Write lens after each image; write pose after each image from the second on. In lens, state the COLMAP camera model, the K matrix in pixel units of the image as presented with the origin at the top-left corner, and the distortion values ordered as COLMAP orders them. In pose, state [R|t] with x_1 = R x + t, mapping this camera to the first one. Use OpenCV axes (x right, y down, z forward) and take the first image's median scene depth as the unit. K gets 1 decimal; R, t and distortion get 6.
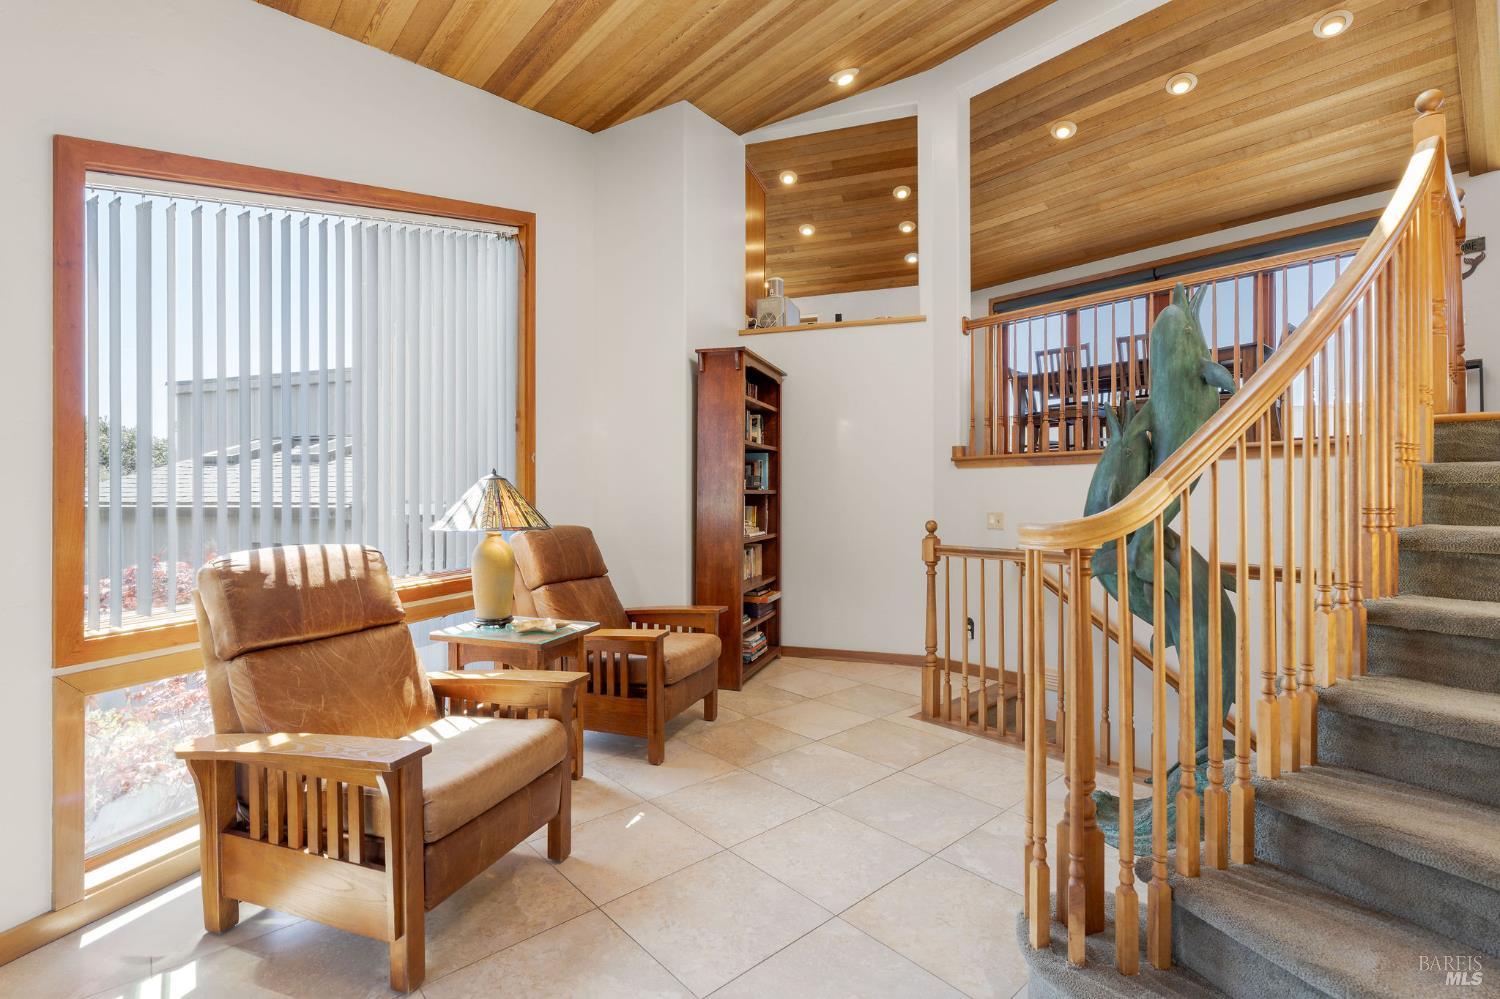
lens RADIAL K [[680.2, 0, 748.7], [0, 680.2, 497.0], [0, 0, 1]] dist [-0.007447, 0.002694]
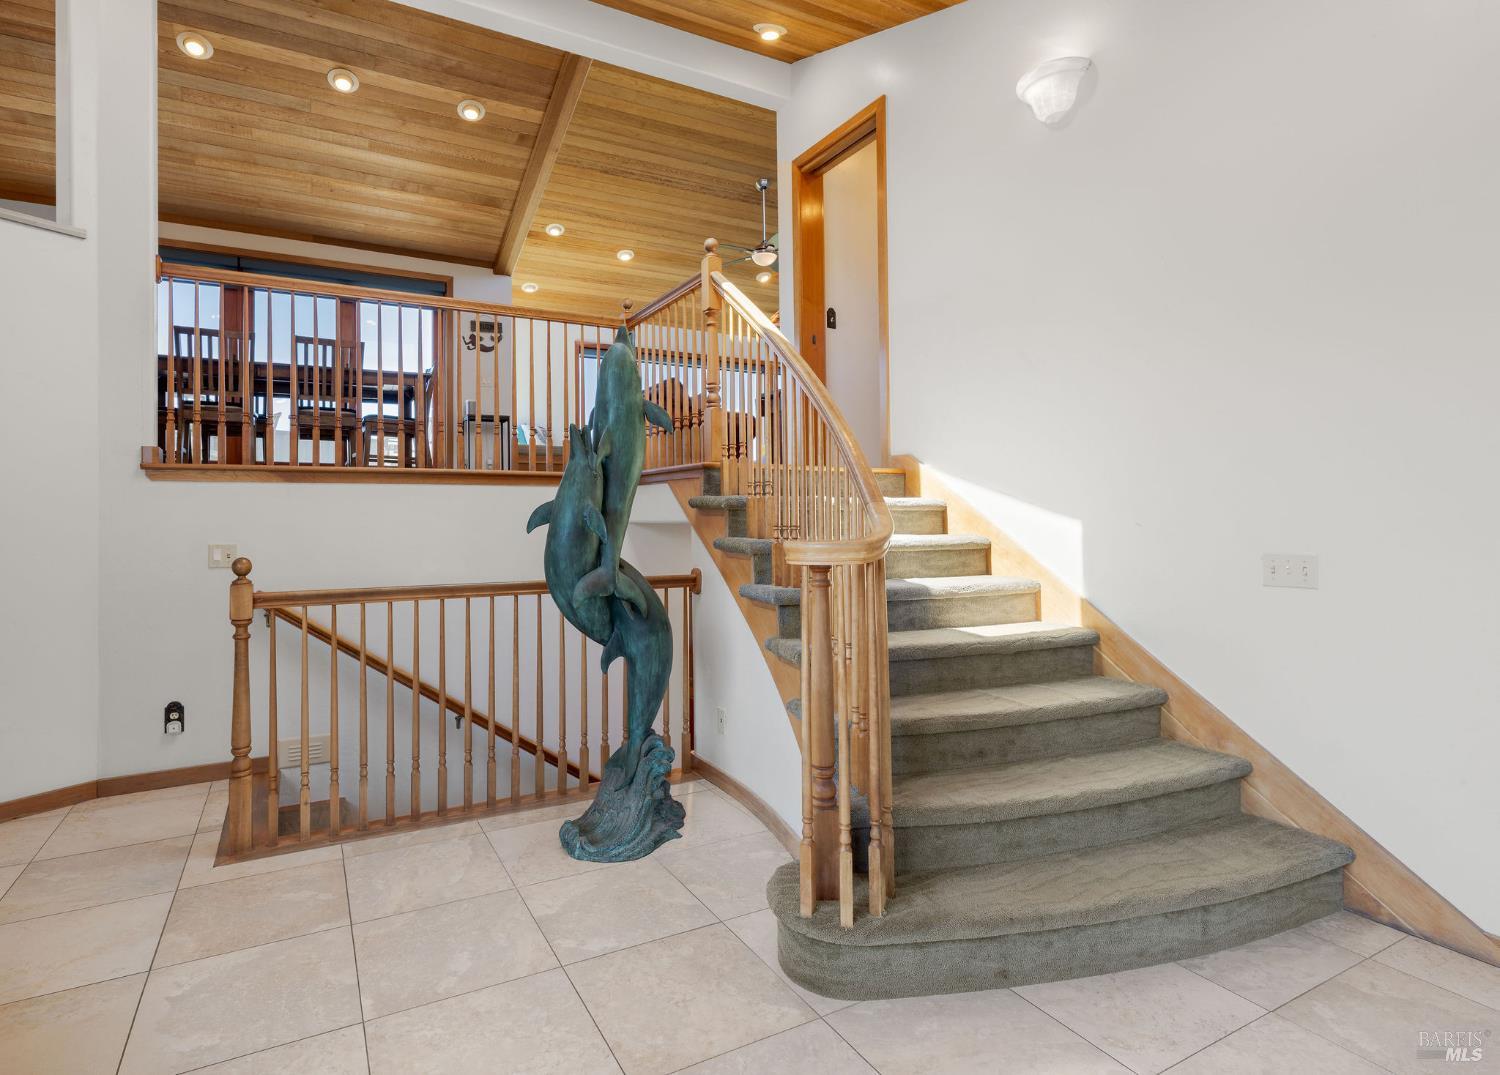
lens RADIAL K [[762.1, 0, 693.9], [0, 762.1, 510.7], [0, 0, 1]] dist [-0.004853, -0.000187]
pose [[0.250286, 0.010281, 0.968117, -0.293034], [0.007821, 0.999890, -0.012640, 0.001377], [-0.968140, 0.010735, 0.250178, 0.321504]]
